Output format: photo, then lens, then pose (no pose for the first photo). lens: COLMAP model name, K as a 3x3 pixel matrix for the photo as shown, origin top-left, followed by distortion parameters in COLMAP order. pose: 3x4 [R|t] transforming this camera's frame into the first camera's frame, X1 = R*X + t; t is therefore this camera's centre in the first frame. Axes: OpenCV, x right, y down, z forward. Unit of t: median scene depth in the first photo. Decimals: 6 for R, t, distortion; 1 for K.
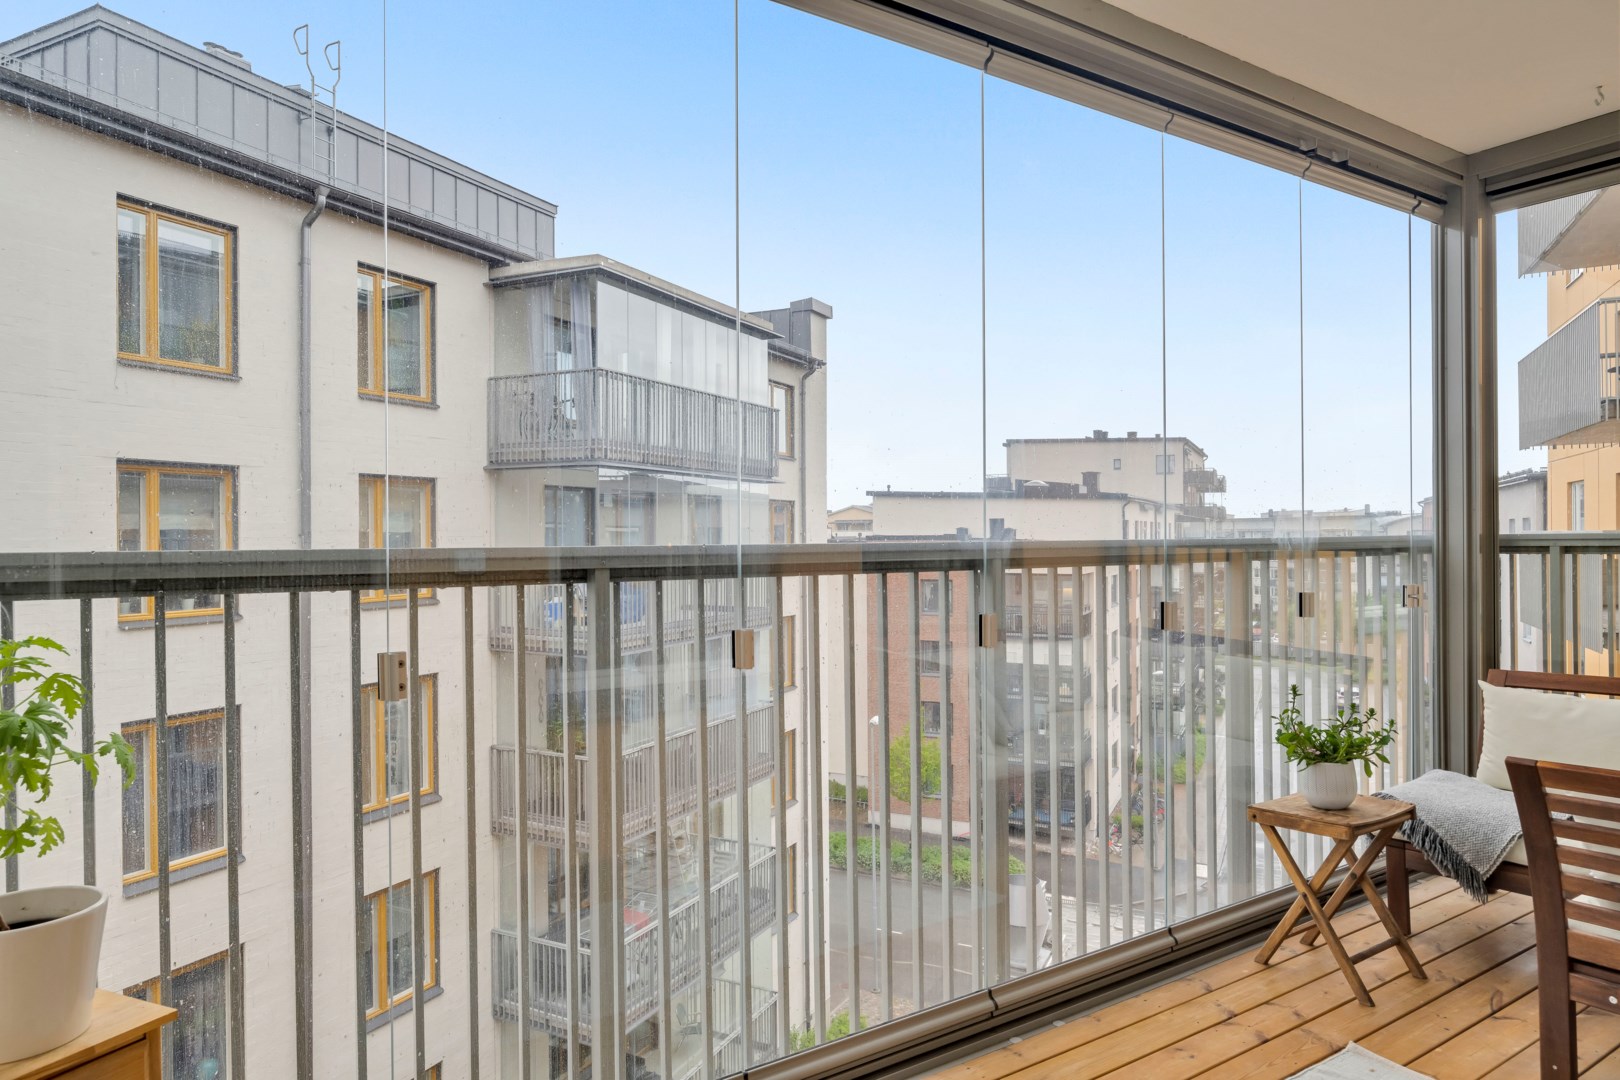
lens RADIAL K [[1031.5, 0, 802.6], [0, 1031.5, 537.6], [0, 0, 1]] dist [-0.013872, 0.005709]
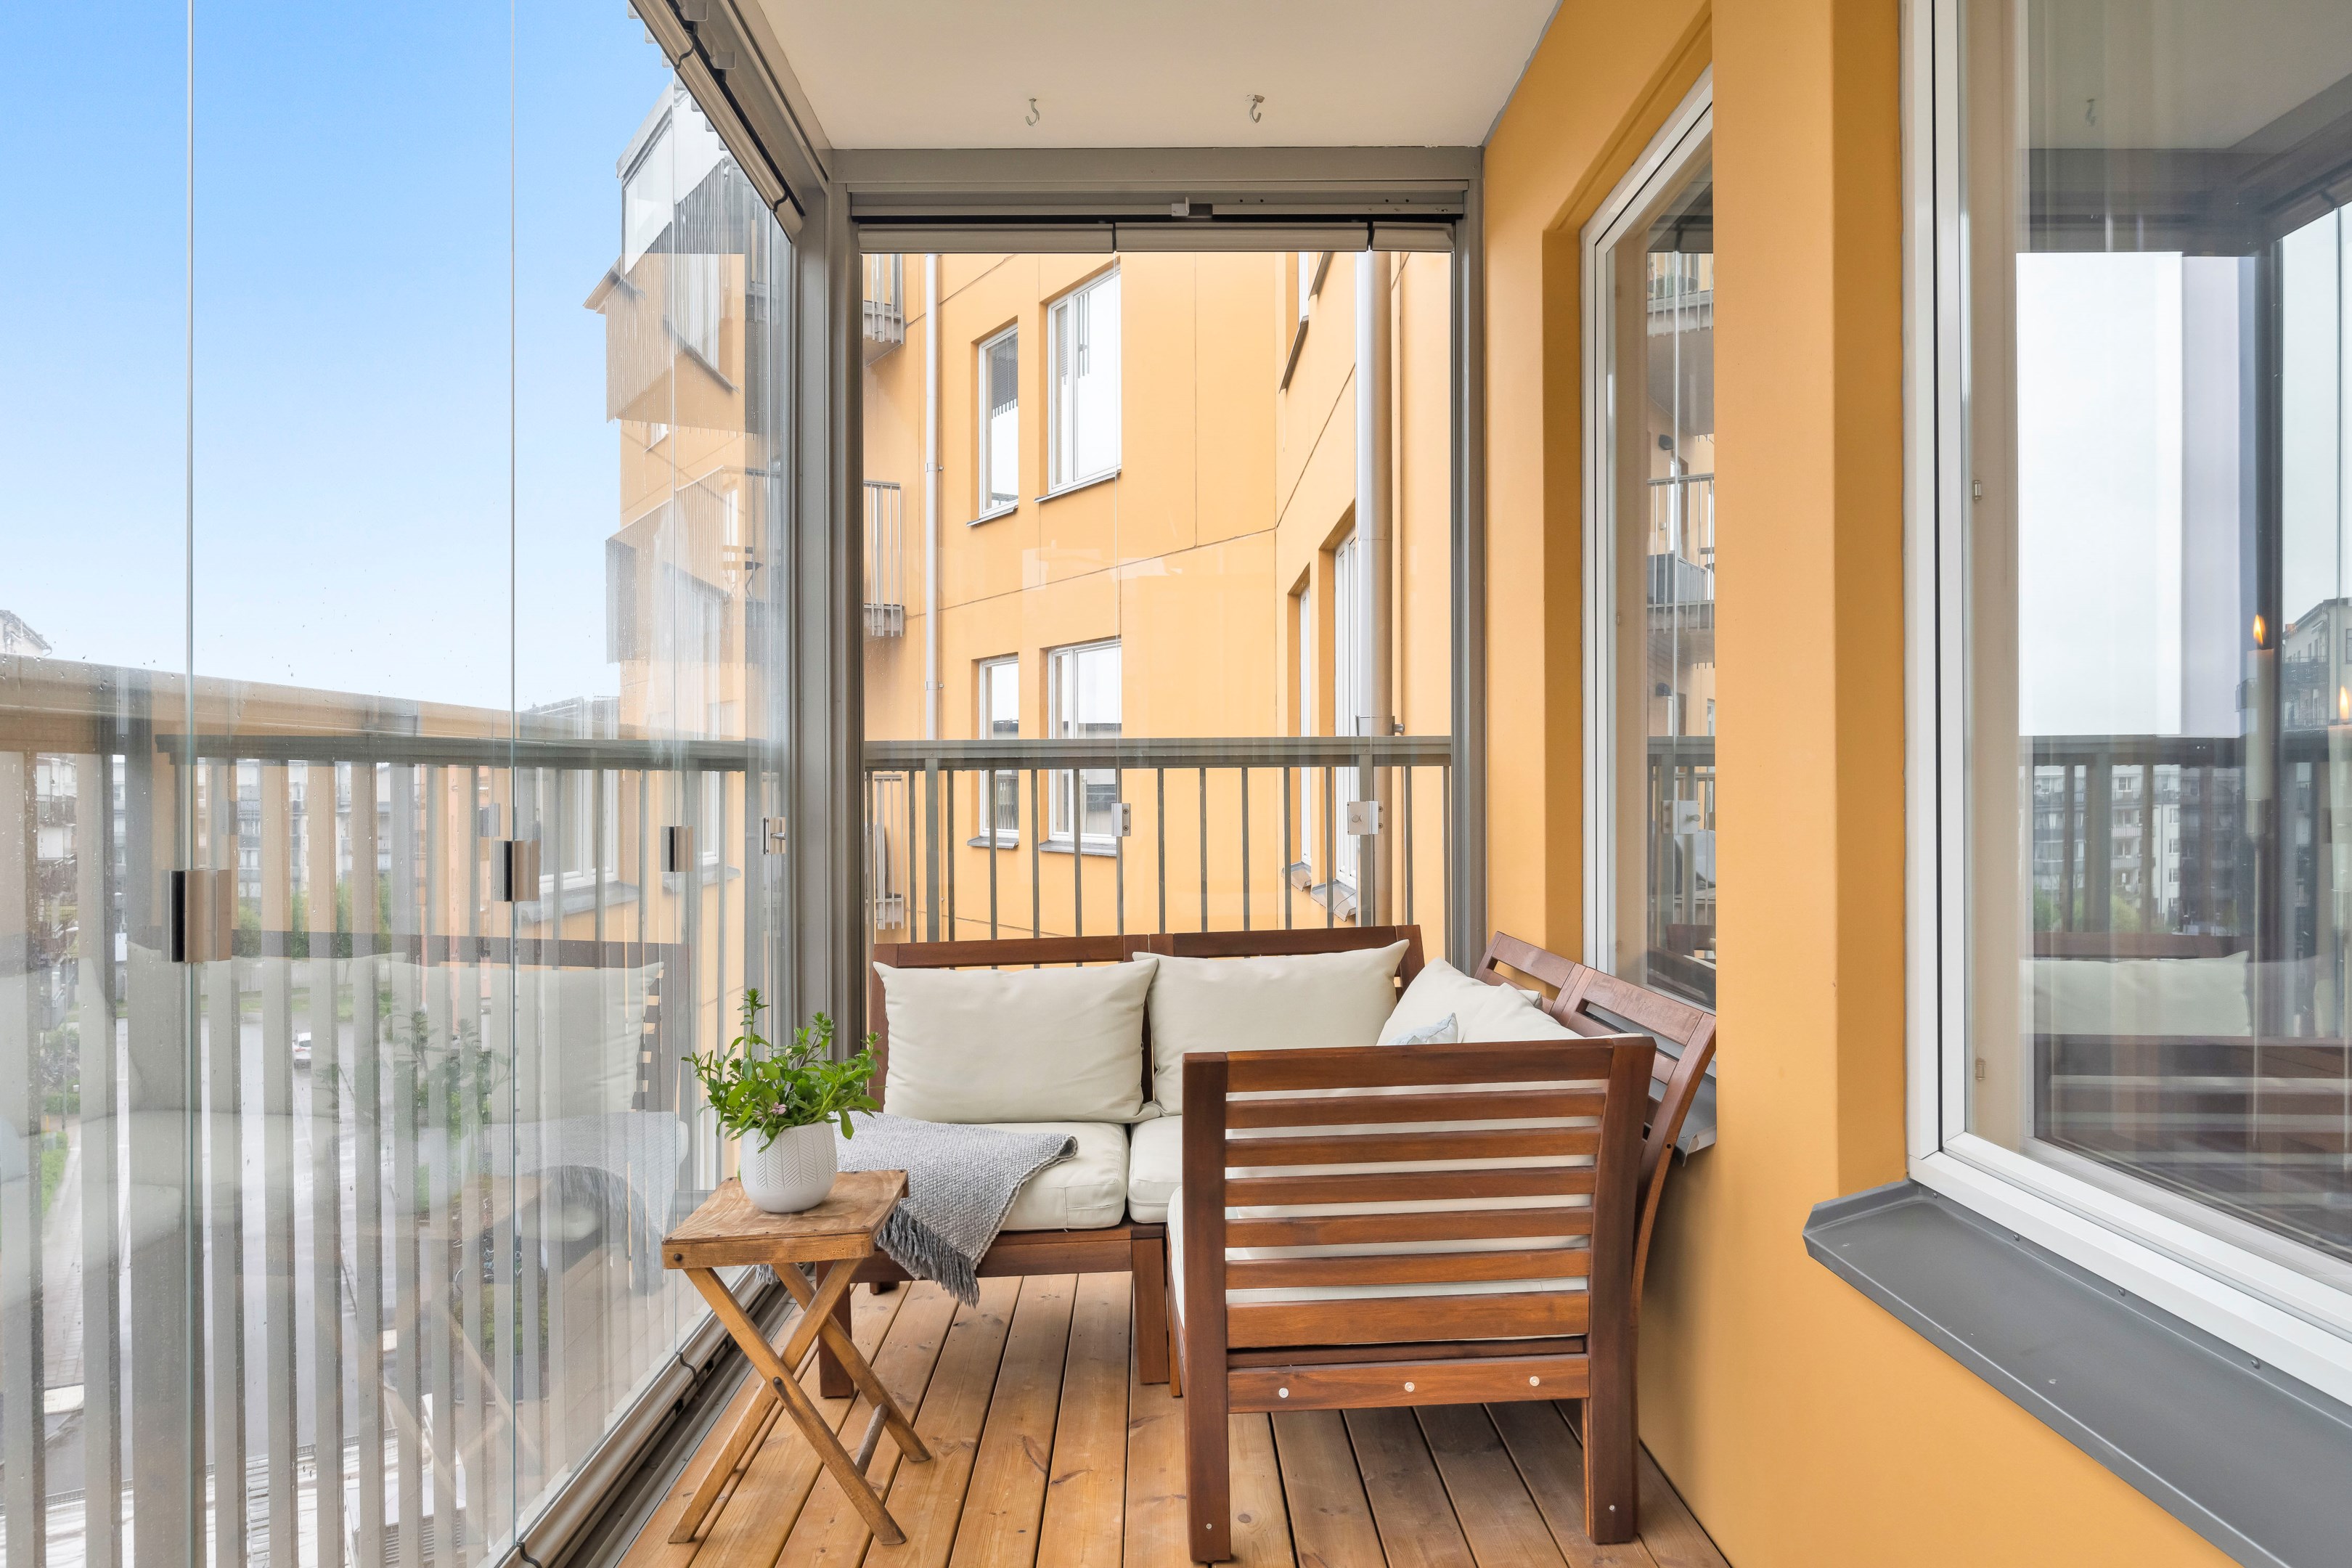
lens RADIAL K [[1576.1, 0, 1183.2], [0, 1576.1, 786.1], [0, 0, 1]] dist [0.002013, -0.000525]
pose [[0.524980, 0.005433, 0.851097, -0.093985], [0.003464, 0.999958, -0.008520, 0.044435], [-0.851107, 0.007421, 0.524939, 0.371425]]
